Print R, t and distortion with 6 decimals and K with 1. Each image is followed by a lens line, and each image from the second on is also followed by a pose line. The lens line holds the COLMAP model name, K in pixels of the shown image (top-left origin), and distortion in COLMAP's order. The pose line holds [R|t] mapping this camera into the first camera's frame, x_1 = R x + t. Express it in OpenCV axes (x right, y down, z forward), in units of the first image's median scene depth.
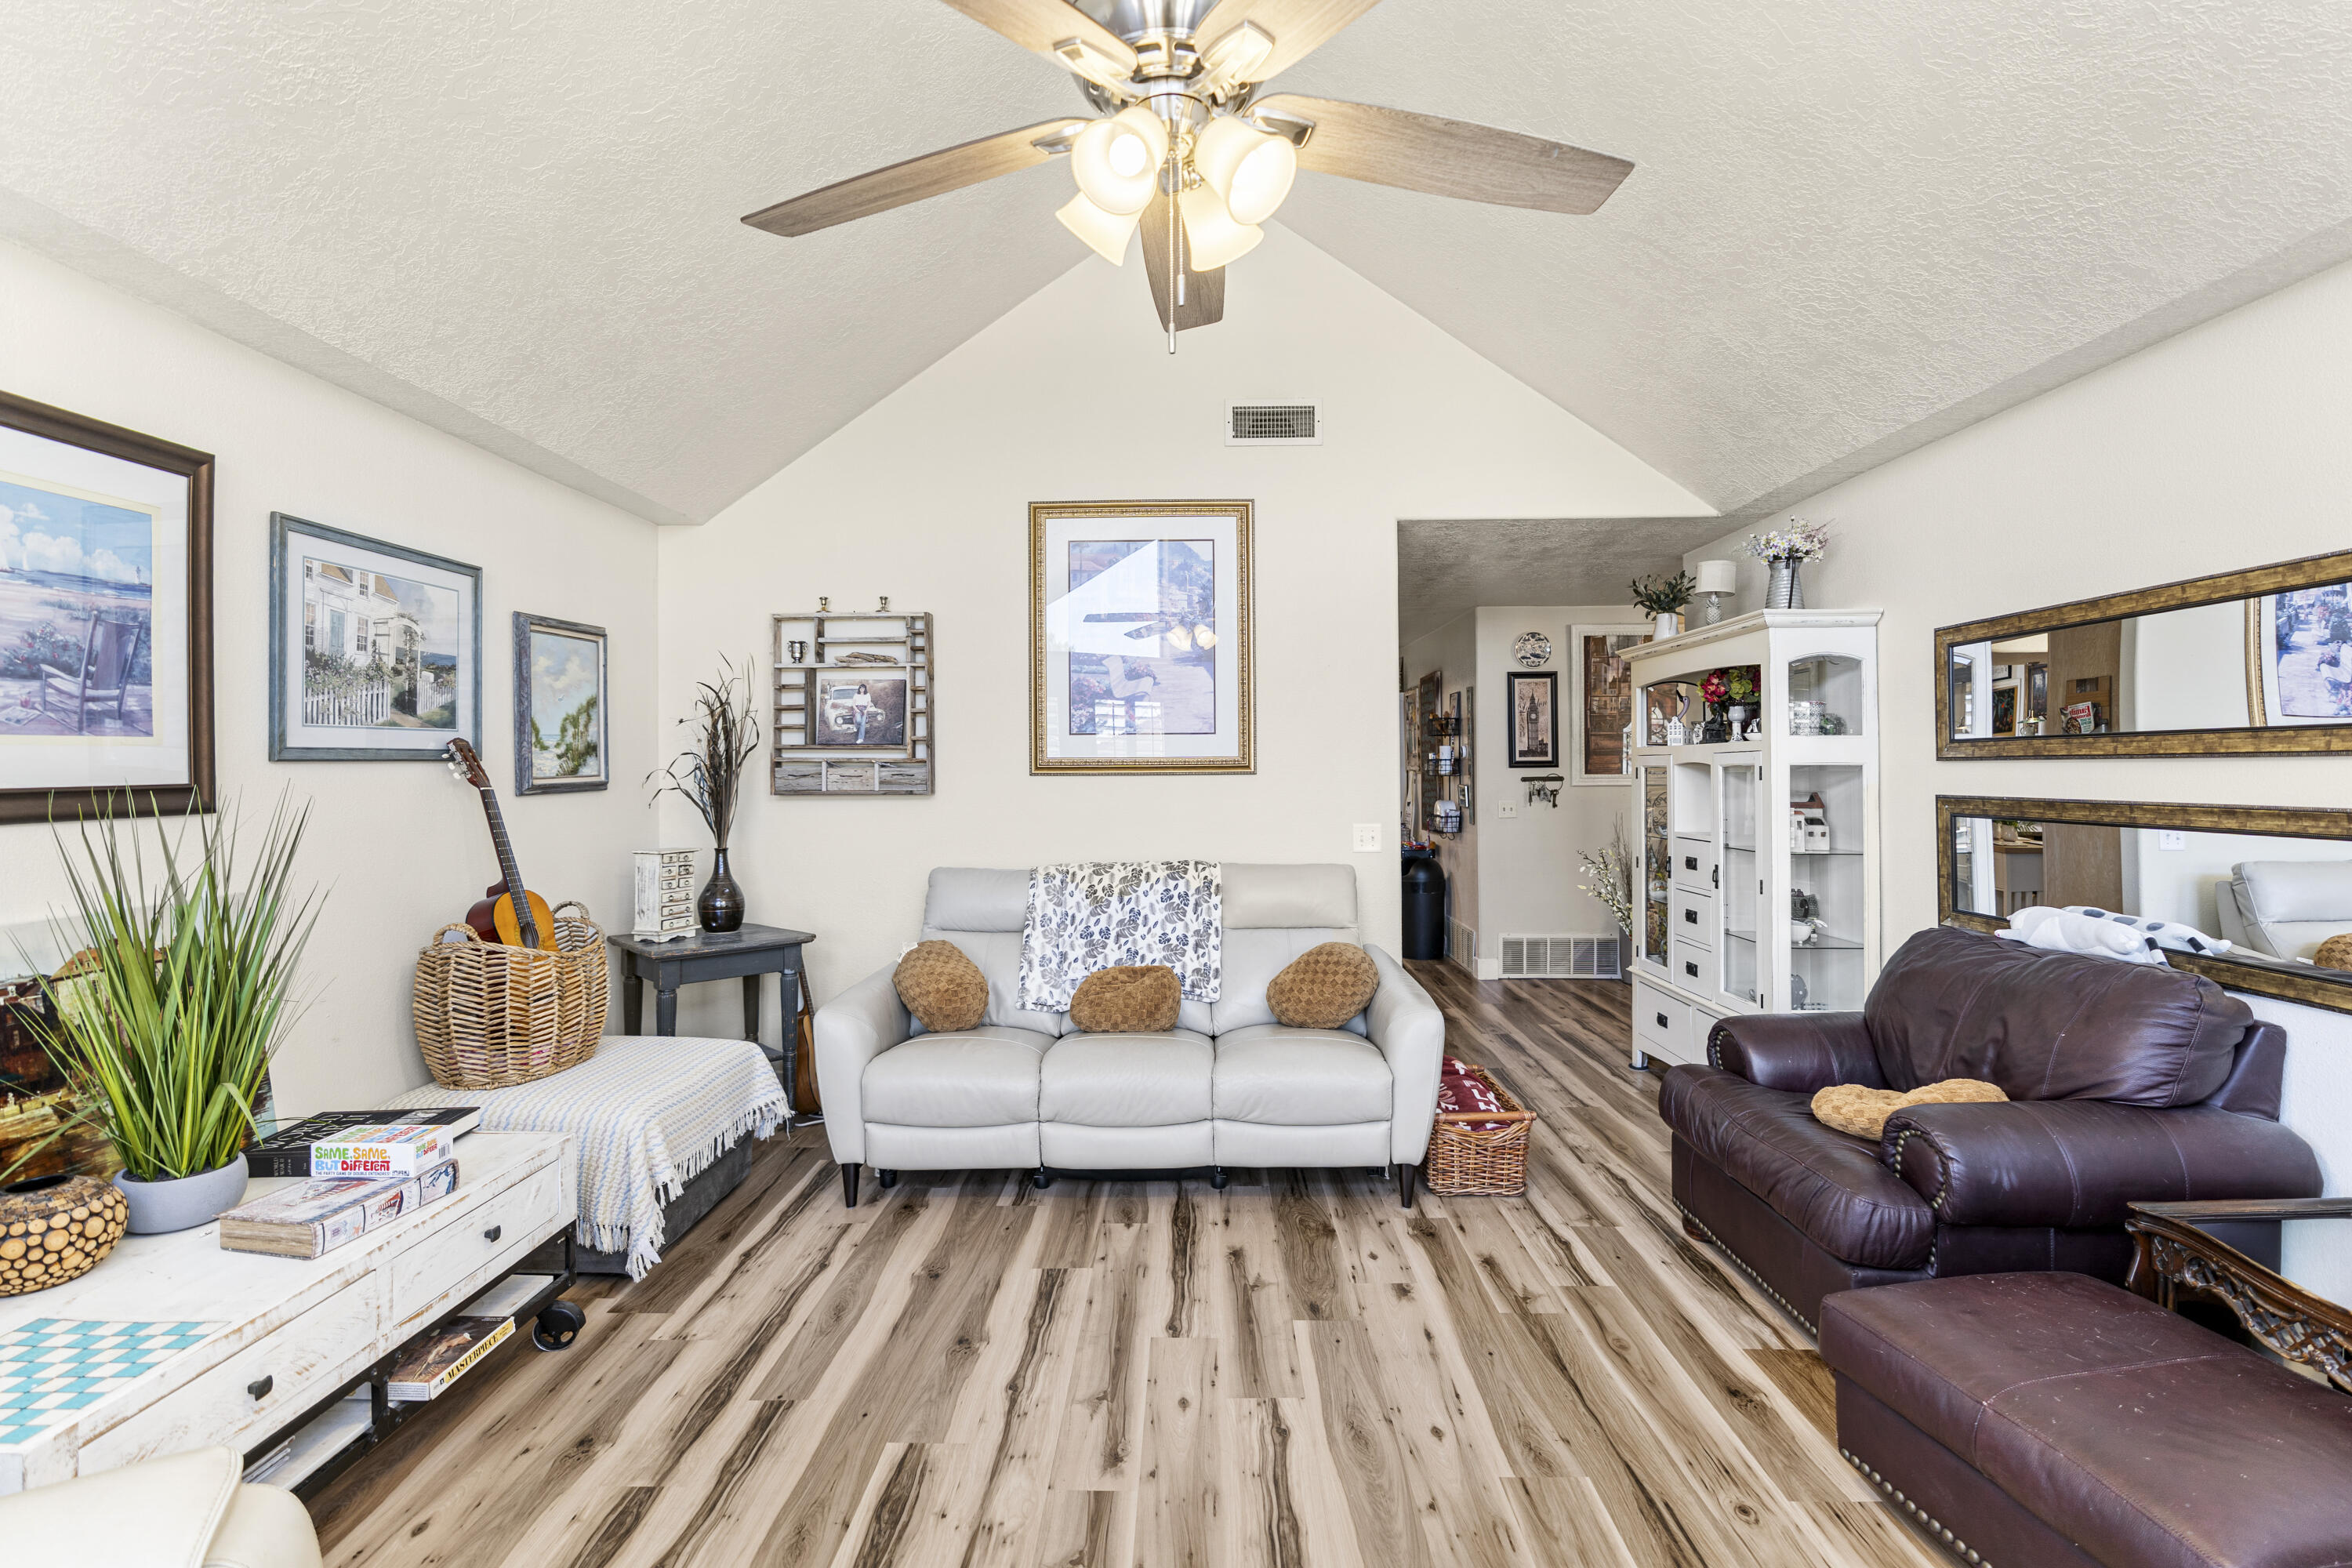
lens RADIAL K [[1074.9, 0, 1175.0], [0, 1074.9, 768.9], [0, 0, 1]] dist [-0.016563, -0.000017]
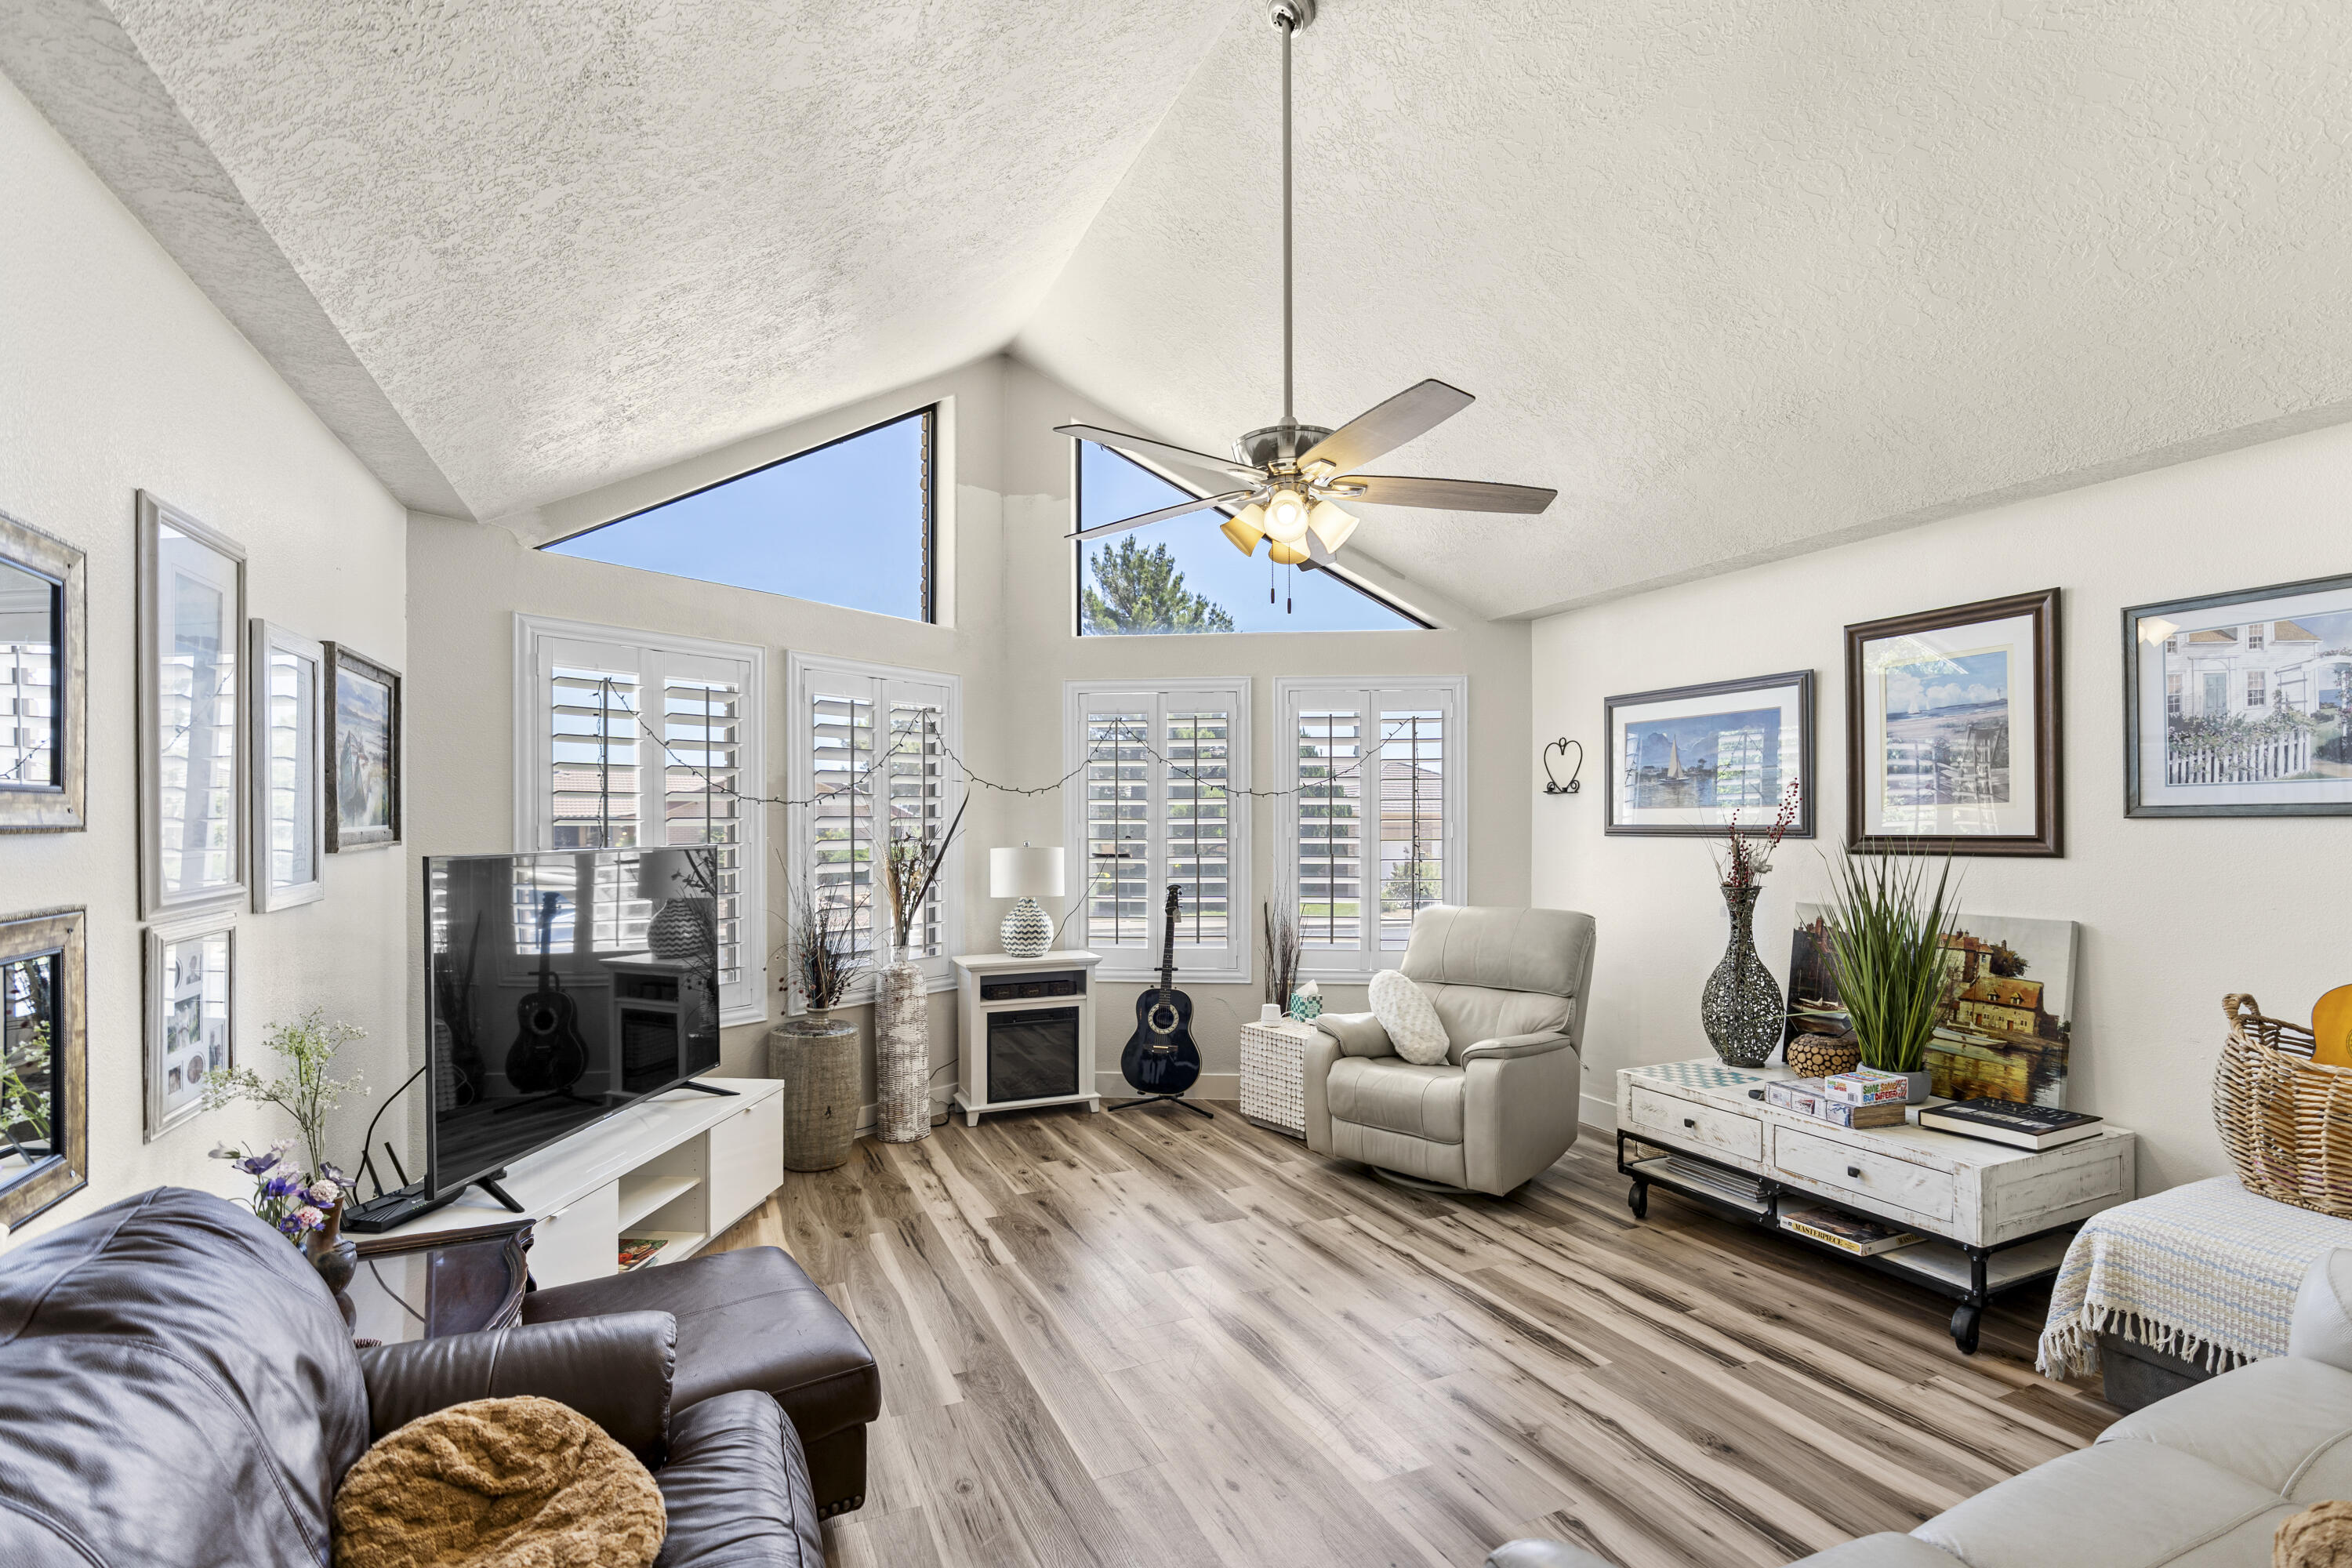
lens RADIAL K [[1107.2, 0, 1201.6], [0, 1107.2, 821.2], [0, 0, 1]] dist [-0.018497, 0.008873]
pose [[-0.894714, 0.008452, -0.446560, 0.653379], [0.007556, 0.999964, 0.003788, -0.016765], [0.446576, 0.000015, -0.894746, 1.708668]]
